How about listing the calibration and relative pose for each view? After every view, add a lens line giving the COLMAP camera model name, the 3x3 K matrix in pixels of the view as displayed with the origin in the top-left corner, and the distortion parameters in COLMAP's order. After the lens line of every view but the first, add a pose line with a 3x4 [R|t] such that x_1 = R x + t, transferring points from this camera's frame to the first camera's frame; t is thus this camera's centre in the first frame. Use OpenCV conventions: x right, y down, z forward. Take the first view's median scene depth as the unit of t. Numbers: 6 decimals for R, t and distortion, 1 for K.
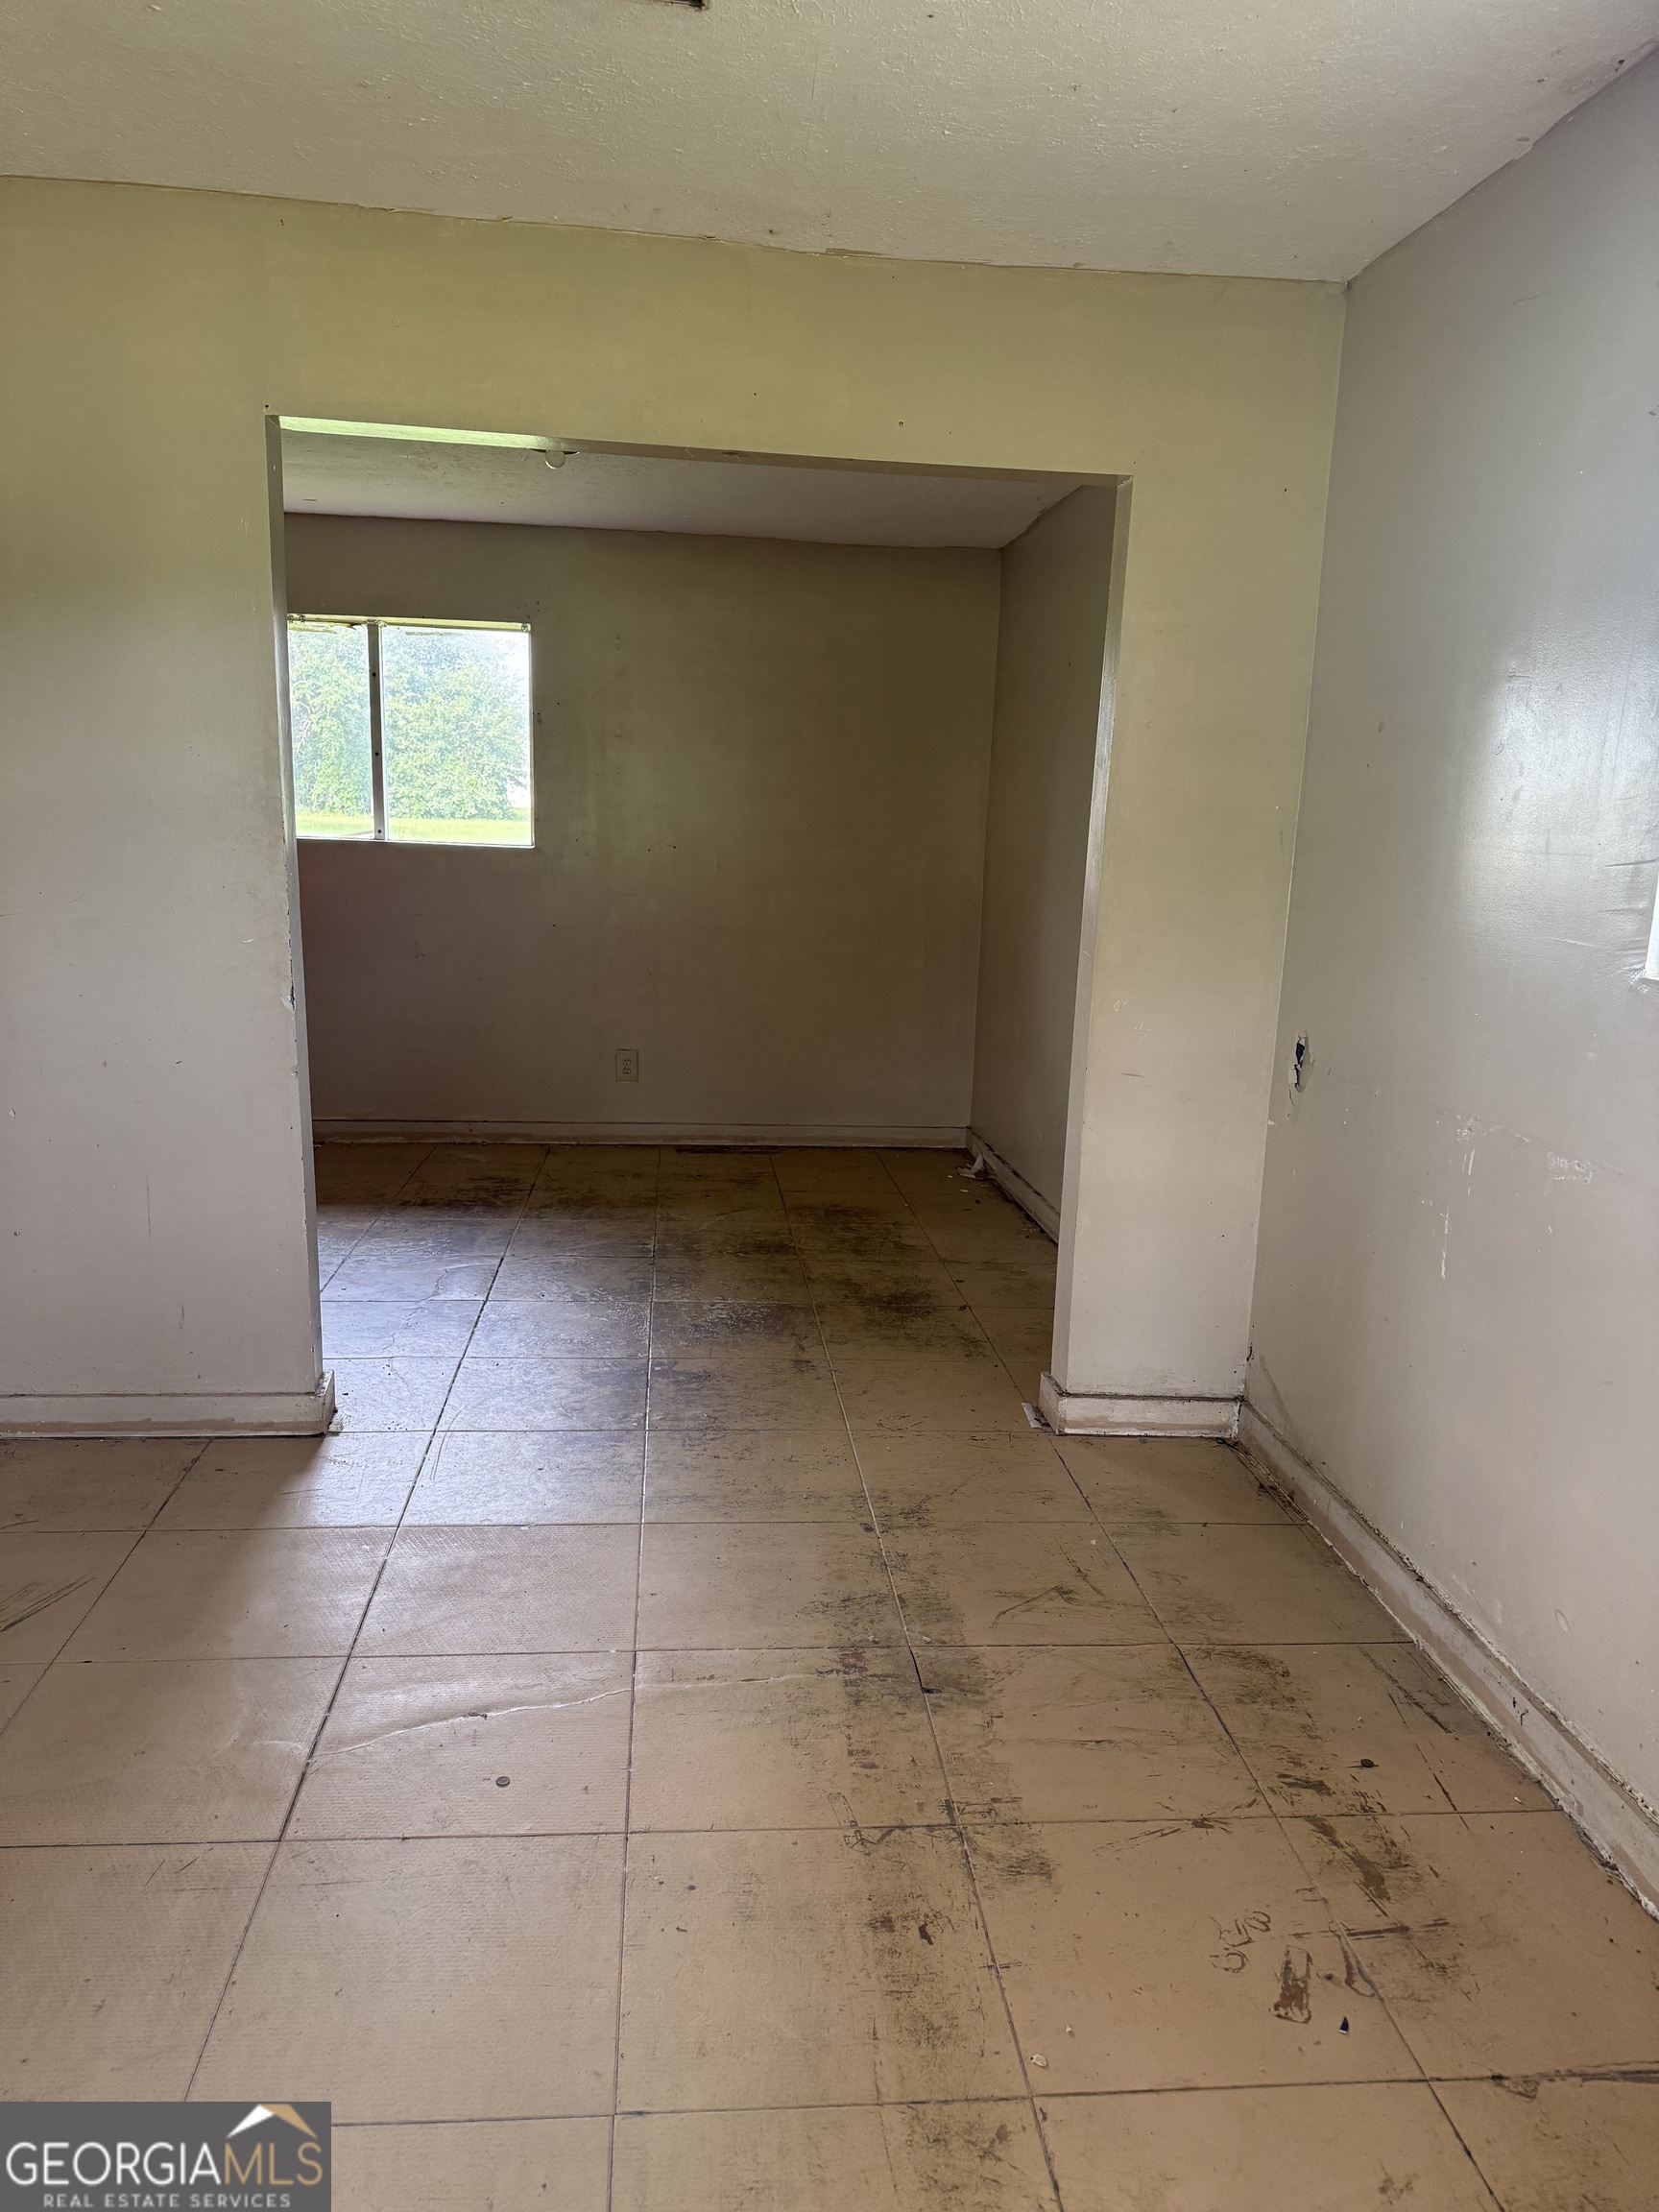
lens RADIAL K [[1538.9, 0, 842.8], [0, 1538.9, 1115.7], [0, 0, 1]] dist [0.074397, -0.002736]
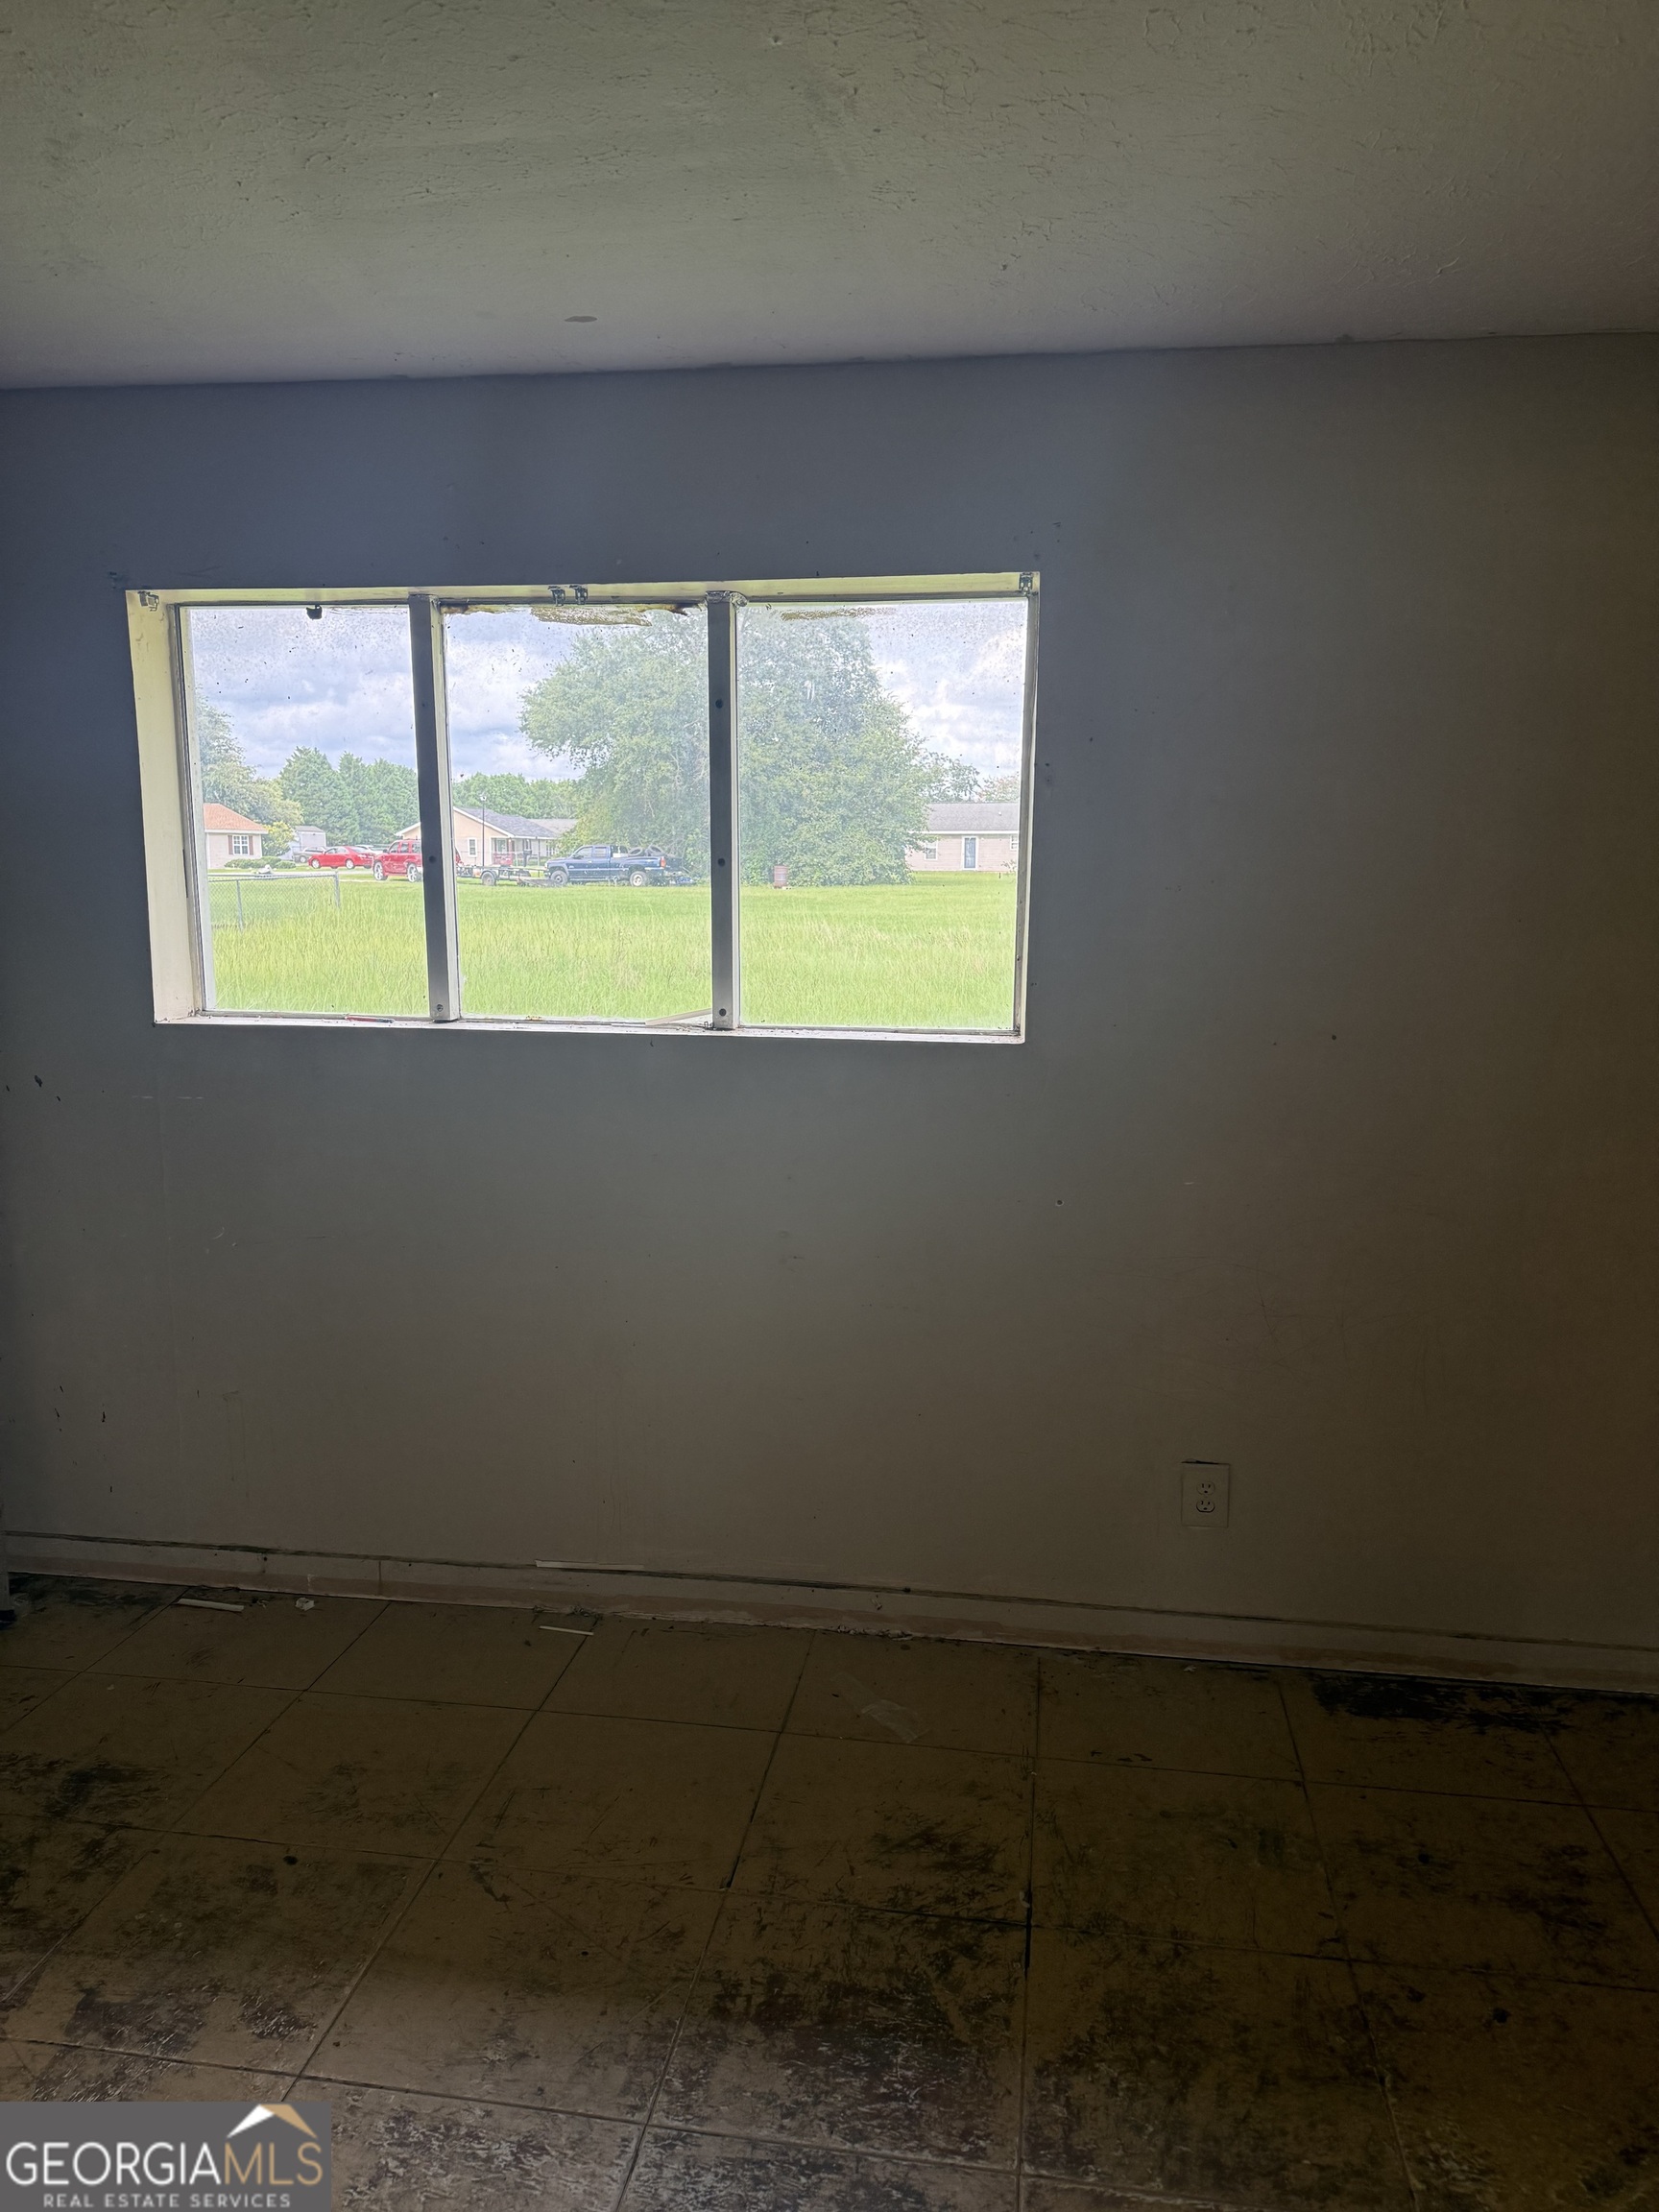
lens RADIAL K [[1538.9, 0, 842.8], [0, 1538.9, 1115.7], [0, 0, 1]] dist [0.074397, -0.002736]
pose [[0.969262, 0.016133, -0.245501, -0.140598], [-0.024843, 0.999165, -0.032423, -0.137614], [0.244773, 0.037526, 0.968854, 0.540993]]
